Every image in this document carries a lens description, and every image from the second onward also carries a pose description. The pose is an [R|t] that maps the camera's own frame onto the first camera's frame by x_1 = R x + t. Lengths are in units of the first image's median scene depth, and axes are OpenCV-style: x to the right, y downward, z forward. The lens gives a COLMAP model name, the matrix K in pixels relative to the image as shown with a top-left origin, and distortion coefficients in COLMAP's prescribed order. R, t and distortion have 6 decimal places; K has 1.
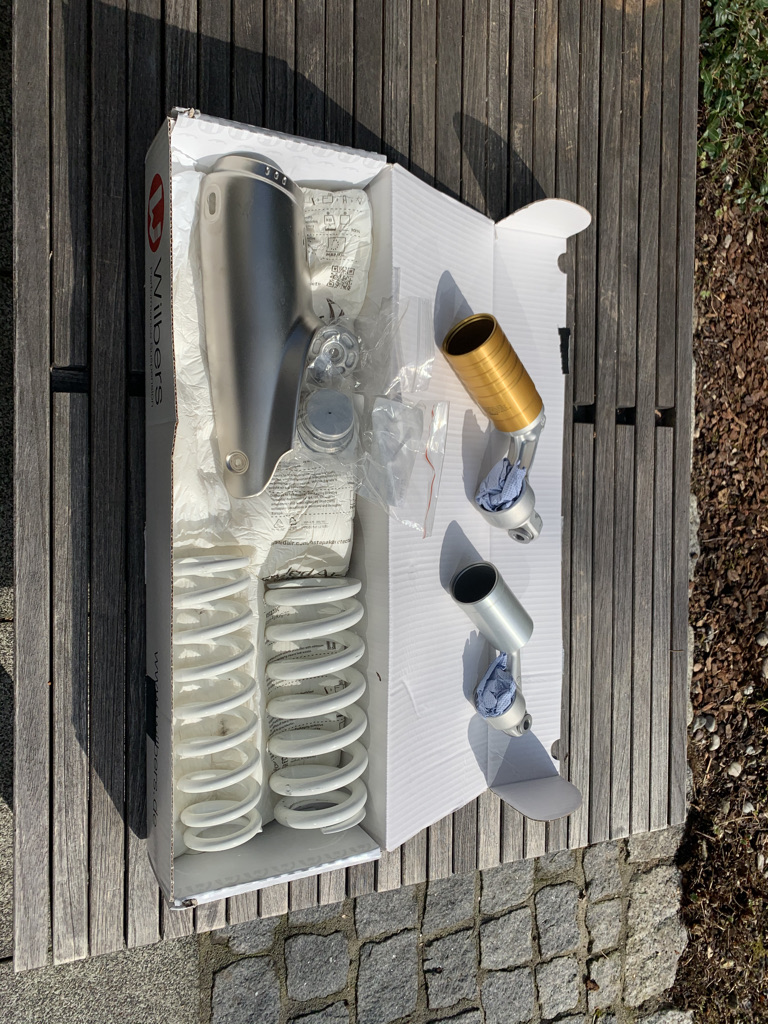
lens RADIAL K [[781.5, 0, 390.4], [0, 781.5, 510.1], [0, 0, 1]] dist [-0.000669, 0.004618]
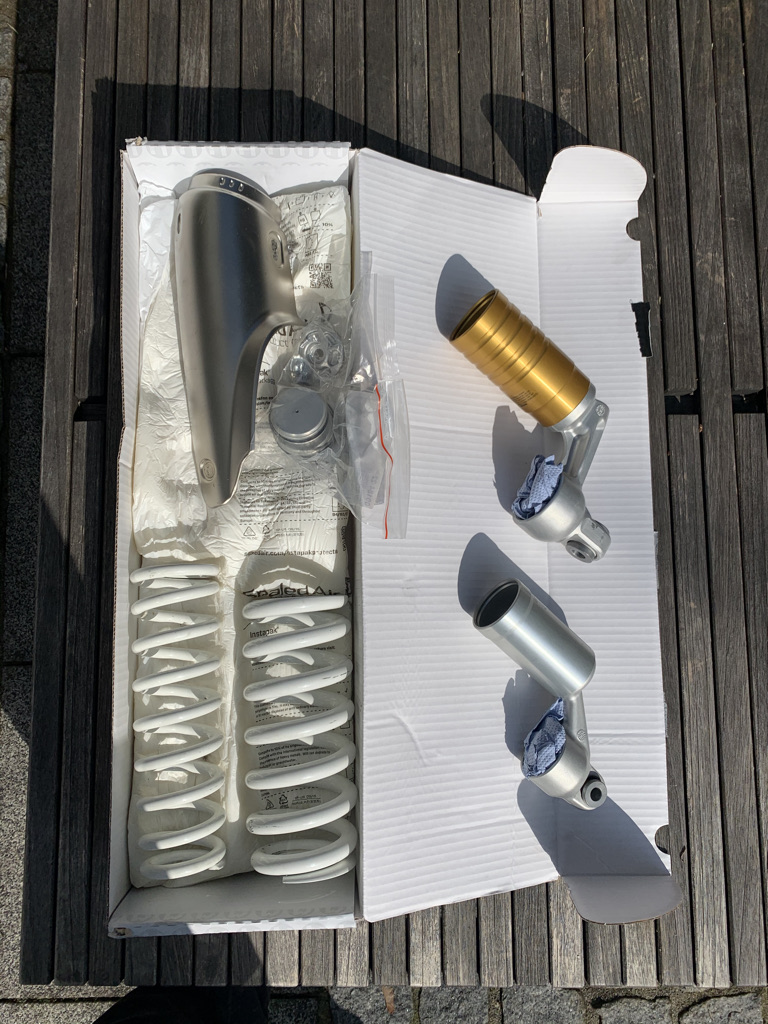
lens RADIAL K [[781.5, 0, 385.6], [0, 781.5, 512.2], [0, 0, 1]] dist [-0.000669, 0.004618]
pose [[0.898580, -0.066643, -0.433719, 0.323105], [0.007424, 0.990568, -0.136824, 0.096223], [0.438747, 0.119727, 0.890599, 0.174489]]
